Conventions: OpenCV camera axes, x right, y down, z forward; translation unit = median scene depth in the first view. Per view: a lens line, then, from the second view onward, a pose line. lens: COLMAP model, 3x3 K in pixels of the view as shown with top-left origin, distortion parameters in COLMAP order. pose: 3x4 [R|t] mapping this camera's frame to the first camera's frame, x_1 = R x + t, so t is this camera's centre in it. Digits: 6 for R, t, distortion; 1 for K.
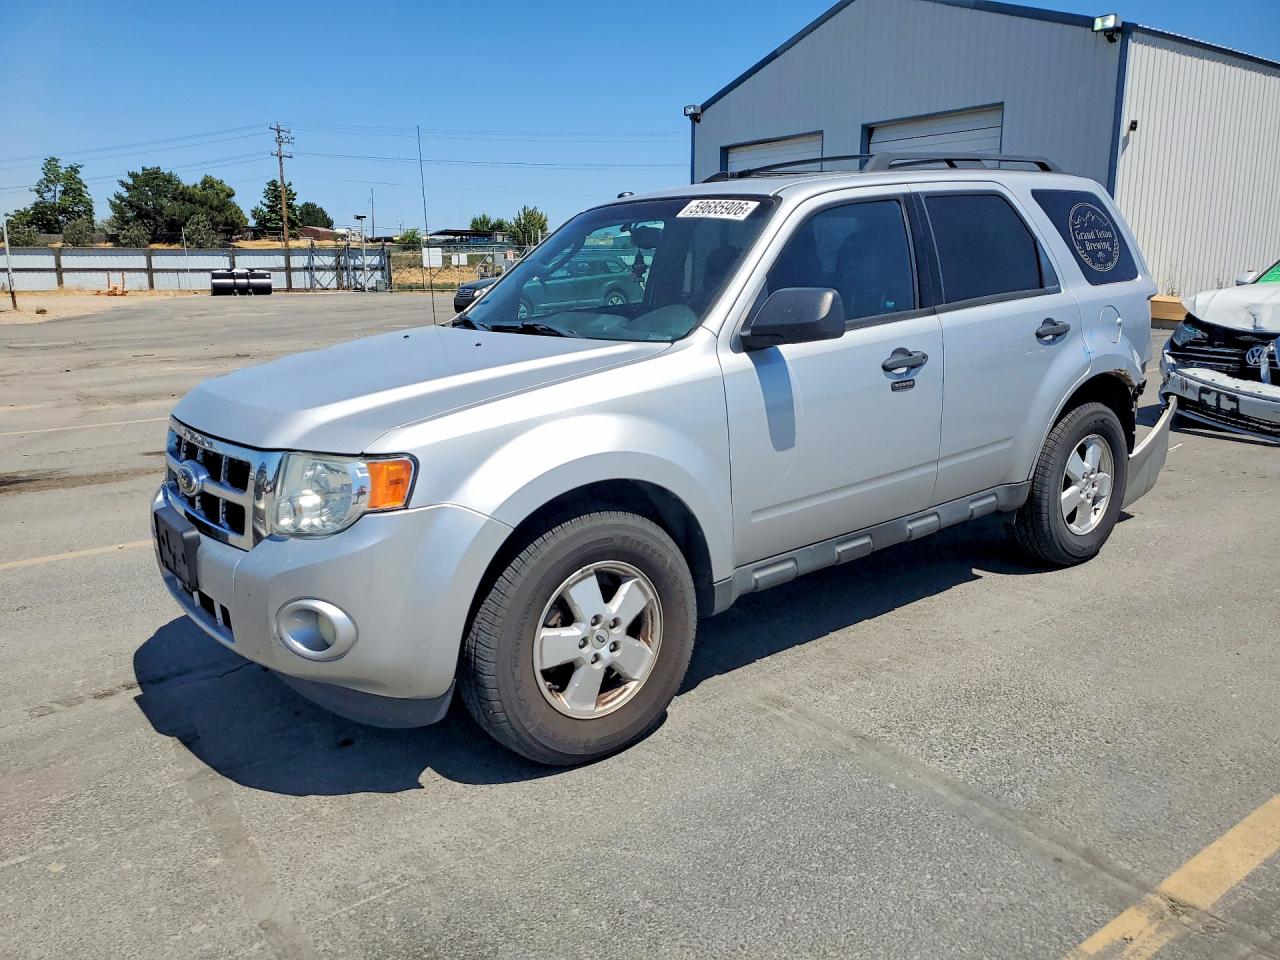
lens RADIAL K [[990.1, 0, 640.0], [0, 990.1, 480.0], [0, 0, 1]] dist [0.000024, 0.014561]
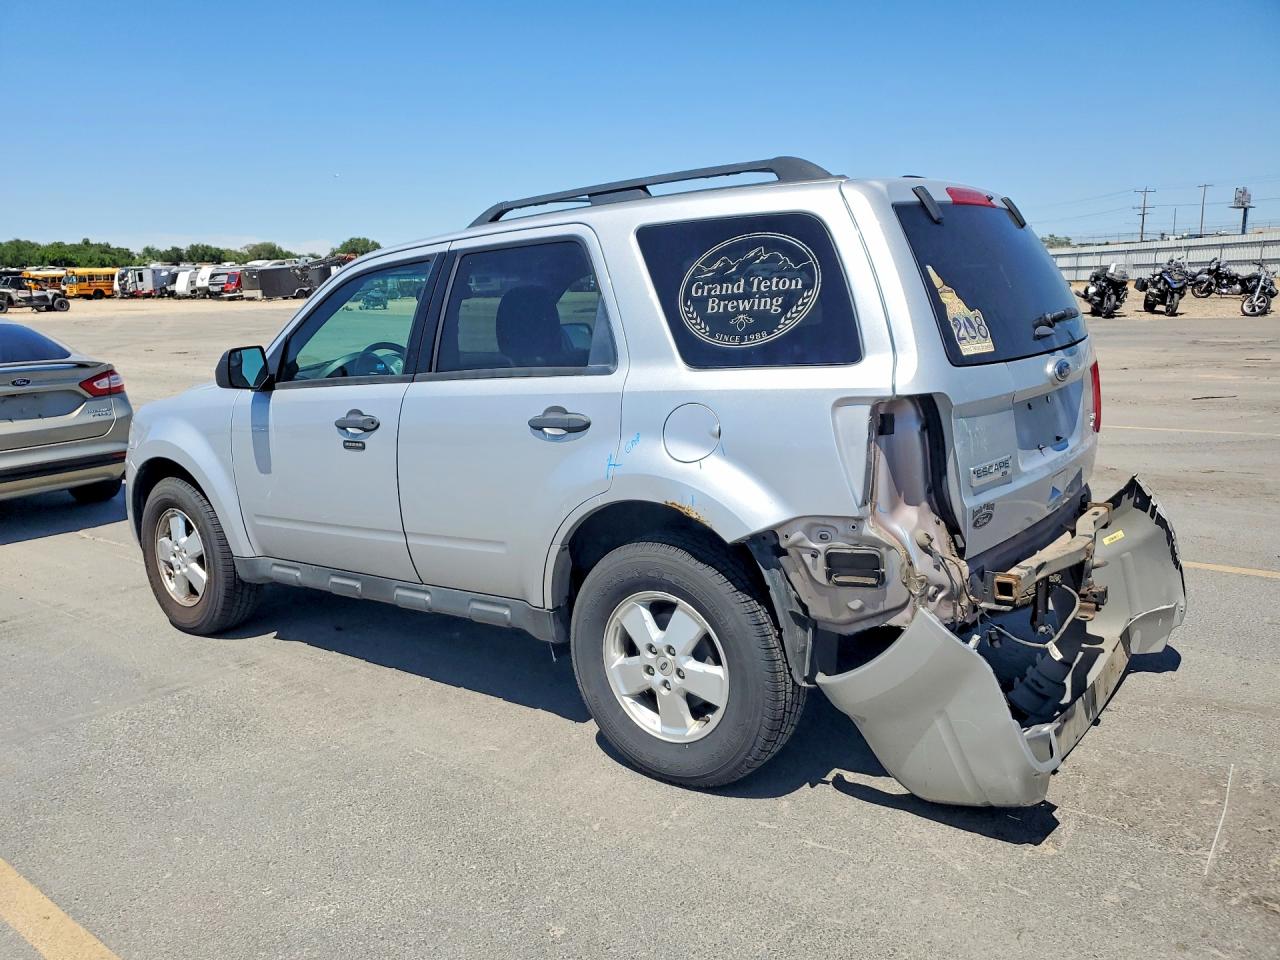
lens RADIAL K [[990.1, 0, 640.0], [0, 990.1, 480.0], [0, 0, 1]] dist [0.000024, 0.014561]
pose [[0.285817, 0.205103, -0.936078, 1.168666], [-0.177554, 0.971248, 0.158595, -0.245276], [0.941692, 0.120875, 0.314016, 0.858667]]
